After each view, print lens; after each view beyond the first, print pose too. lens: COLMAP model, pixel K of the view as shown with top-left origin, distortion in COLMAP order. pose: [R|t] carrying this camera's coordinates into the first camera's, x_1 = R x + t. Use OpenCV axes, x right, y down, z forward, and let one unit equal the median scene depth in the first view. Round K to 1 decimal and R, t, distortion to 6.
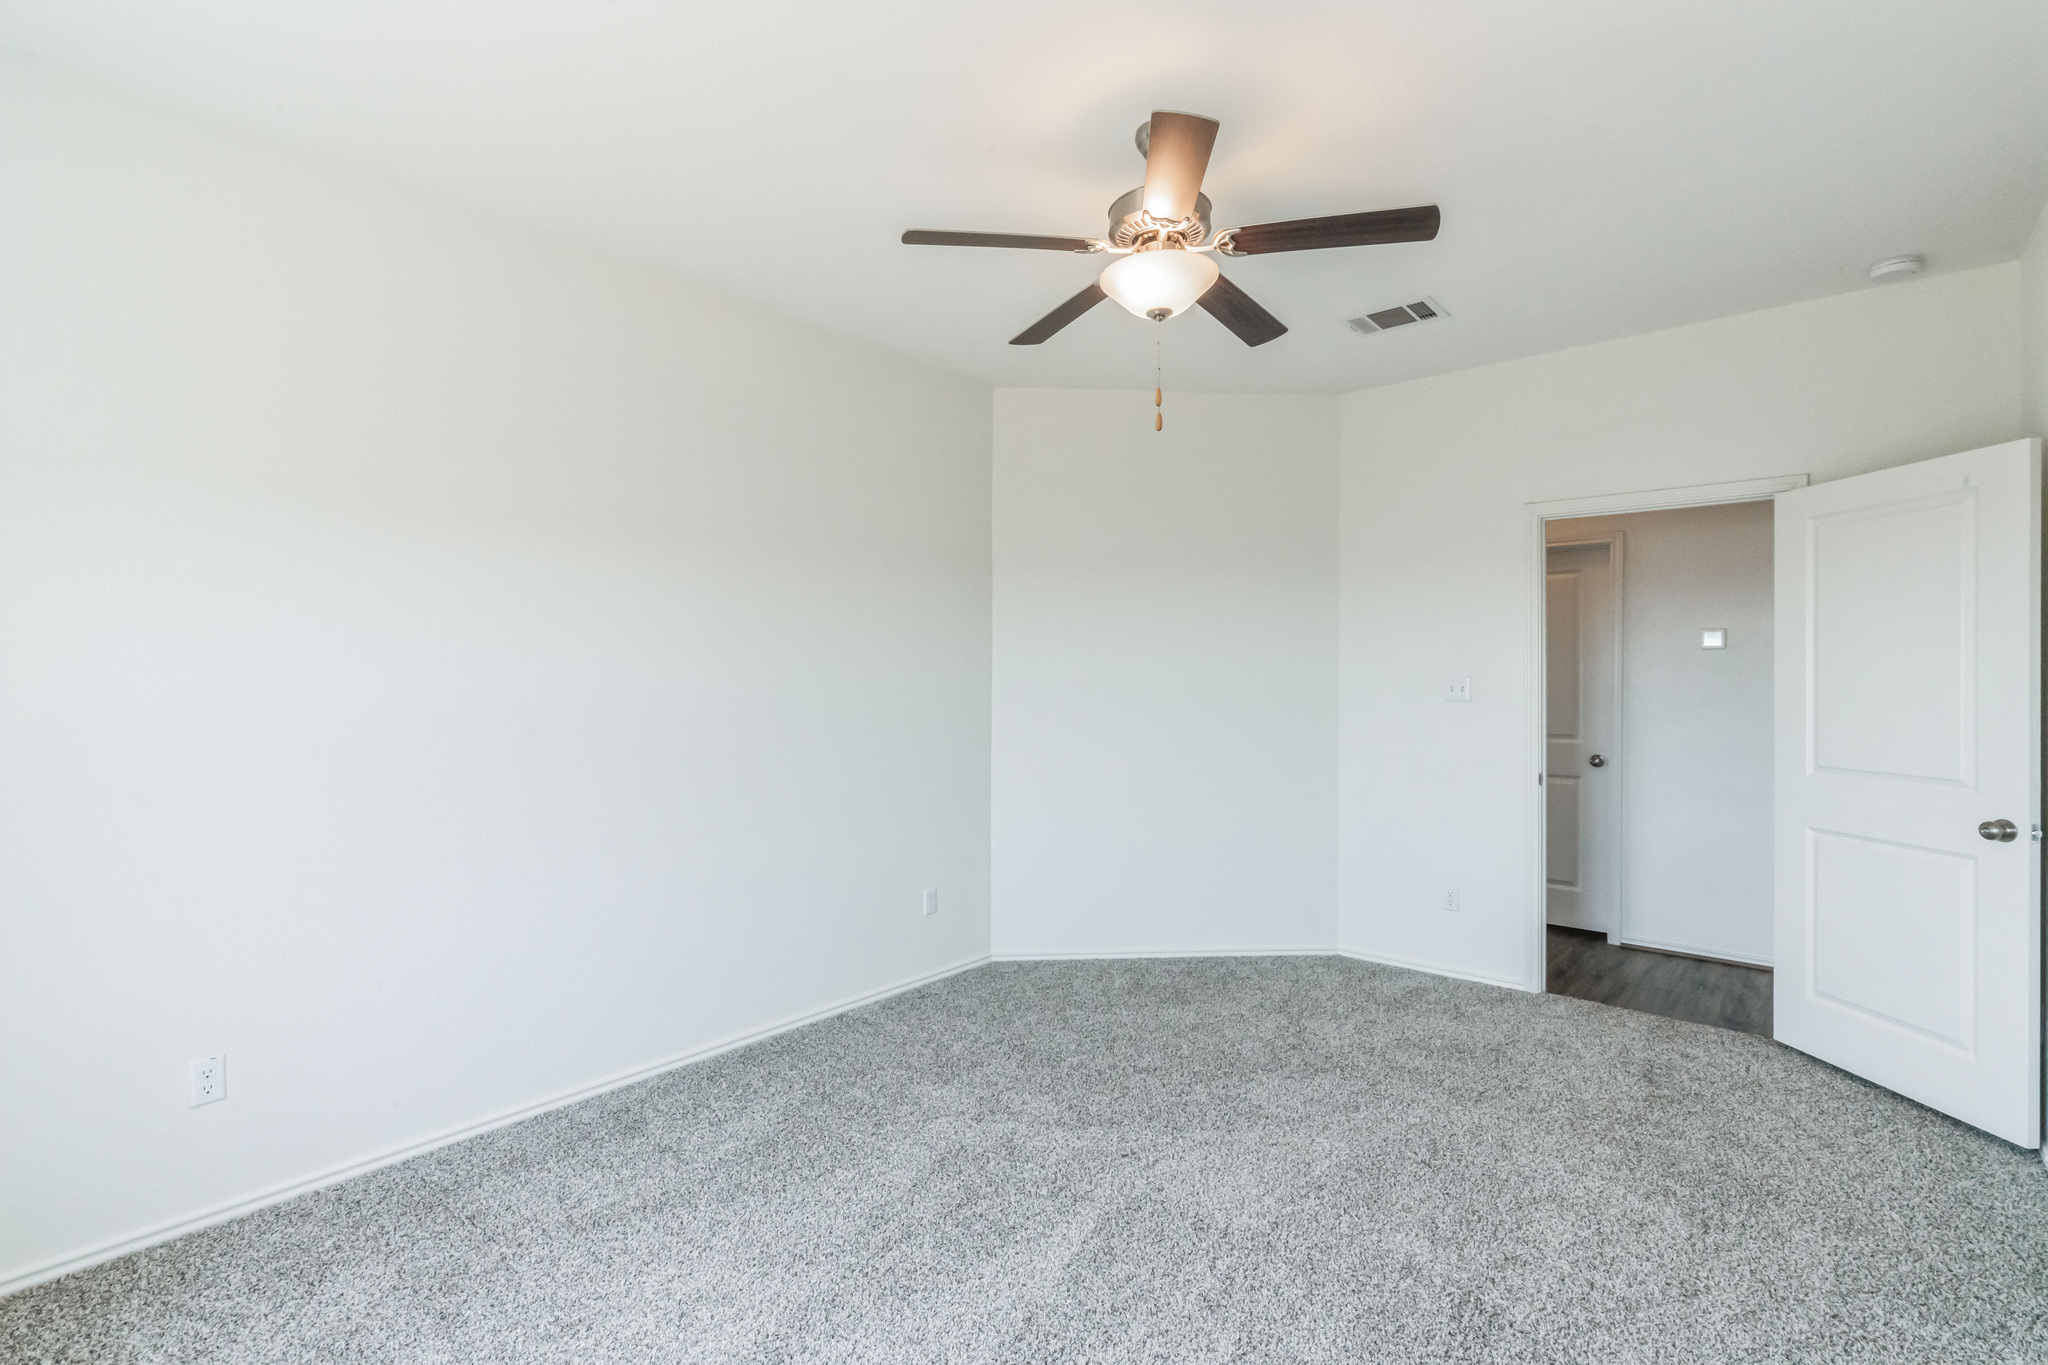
lens RADIAL K [[924.9, 0, 1023.7], [0, 924.9, 676.4], [0, 0, 1]] dist [0.000340, 0.000108]
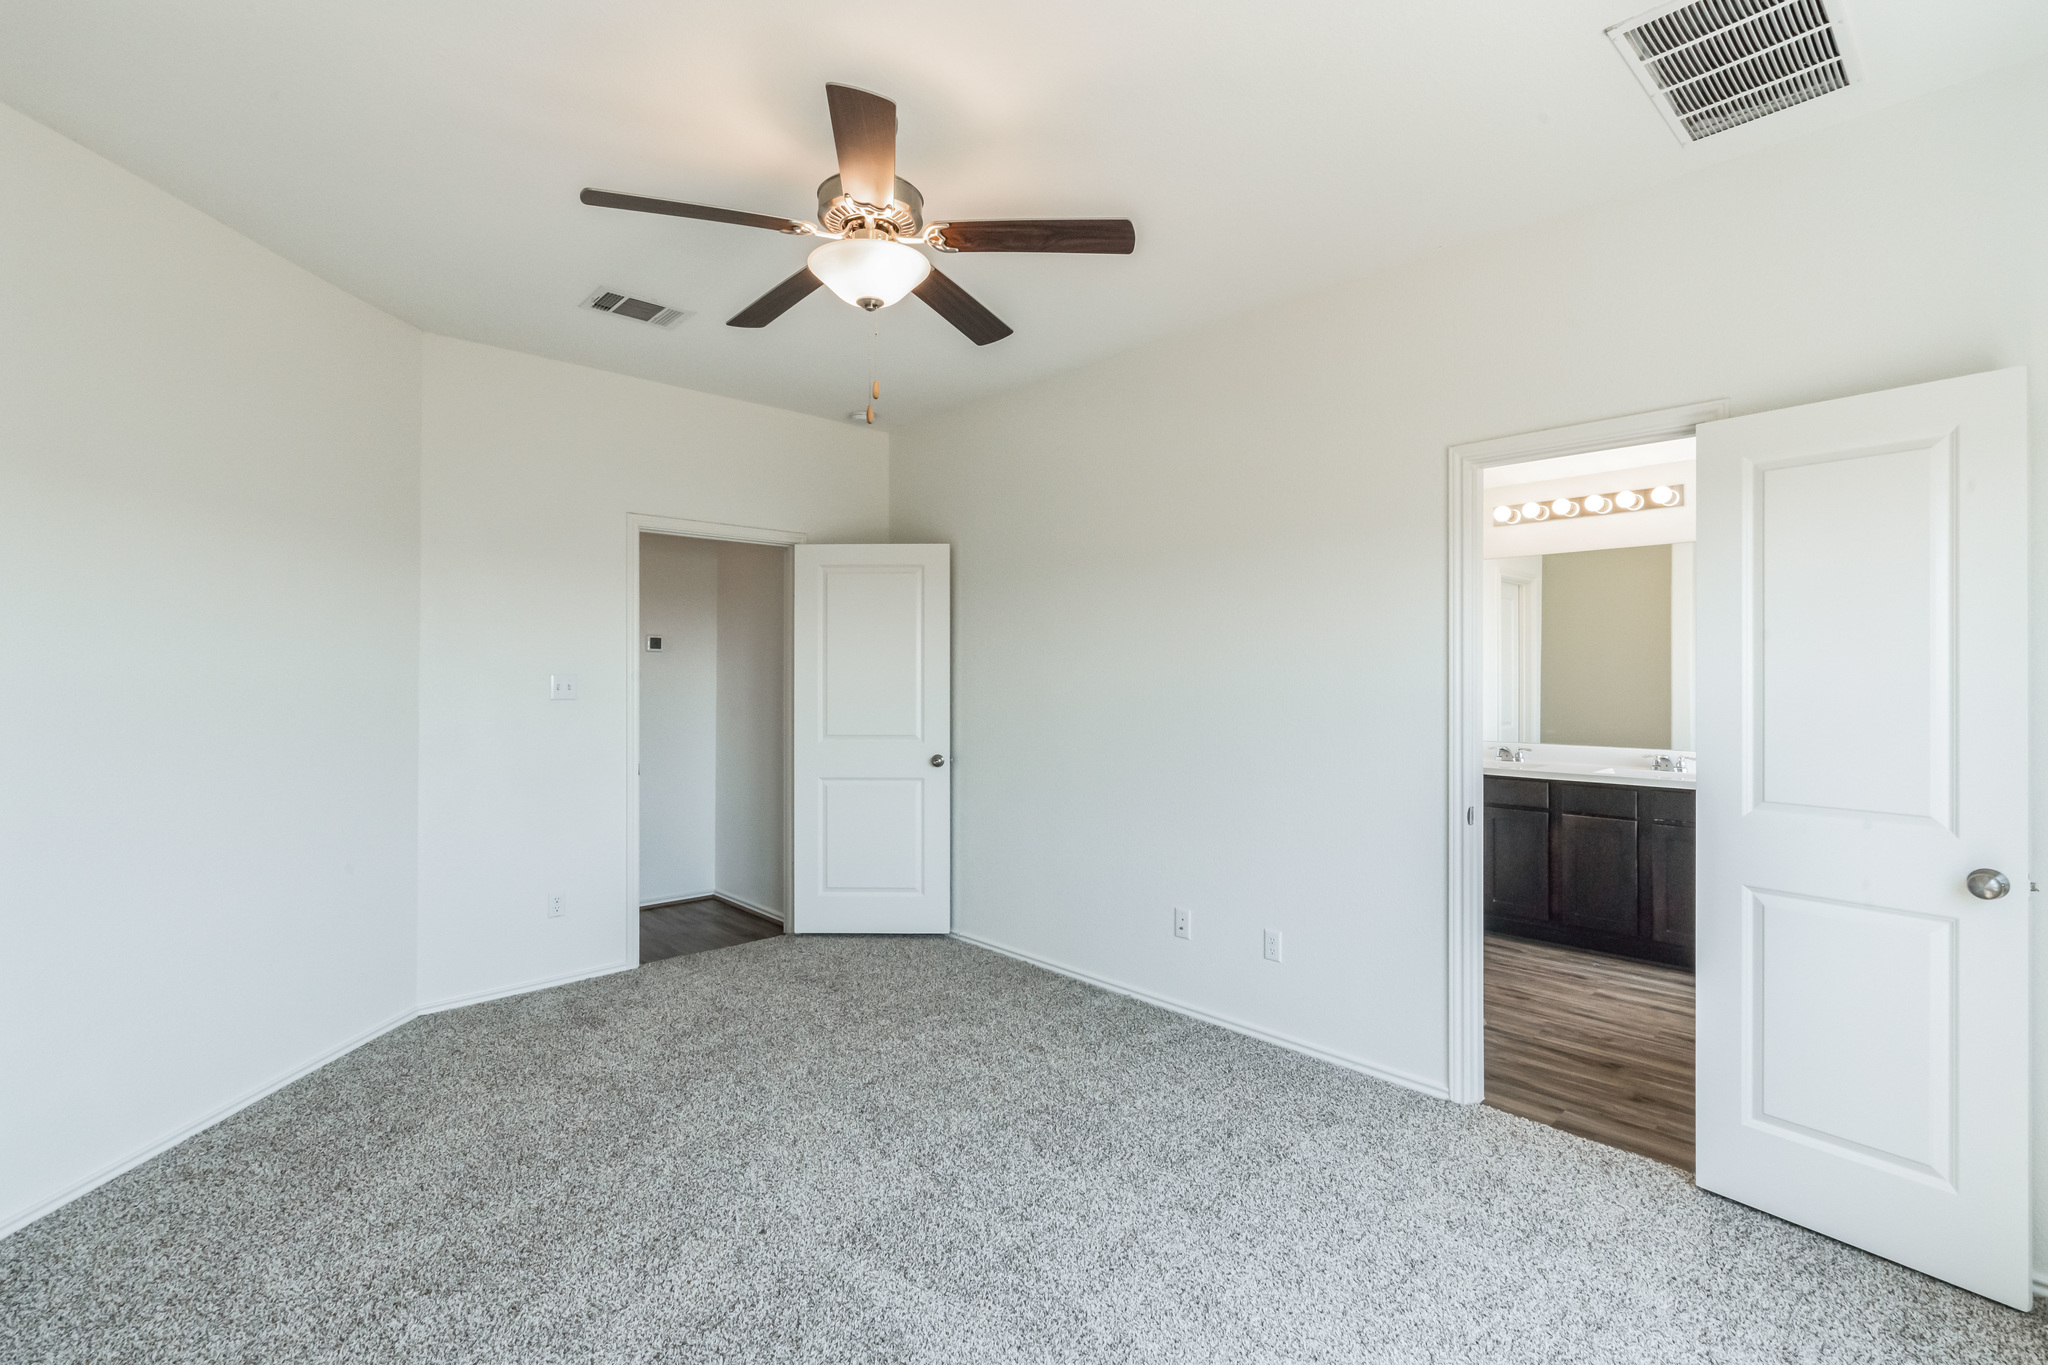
lens RADIAL K [[924.9, 0, 1023.7], [0, 924.9, 676.4], [0, 0, 1]] dist [0.000340, 0.000108]
pose [[0.104474, -0.001786, 0.994526, -0.533698], [-0.001228, 0.999997, 0.001924, -0.000199], [-0.994527, -0.001422, 0.104472, 0.496523]]
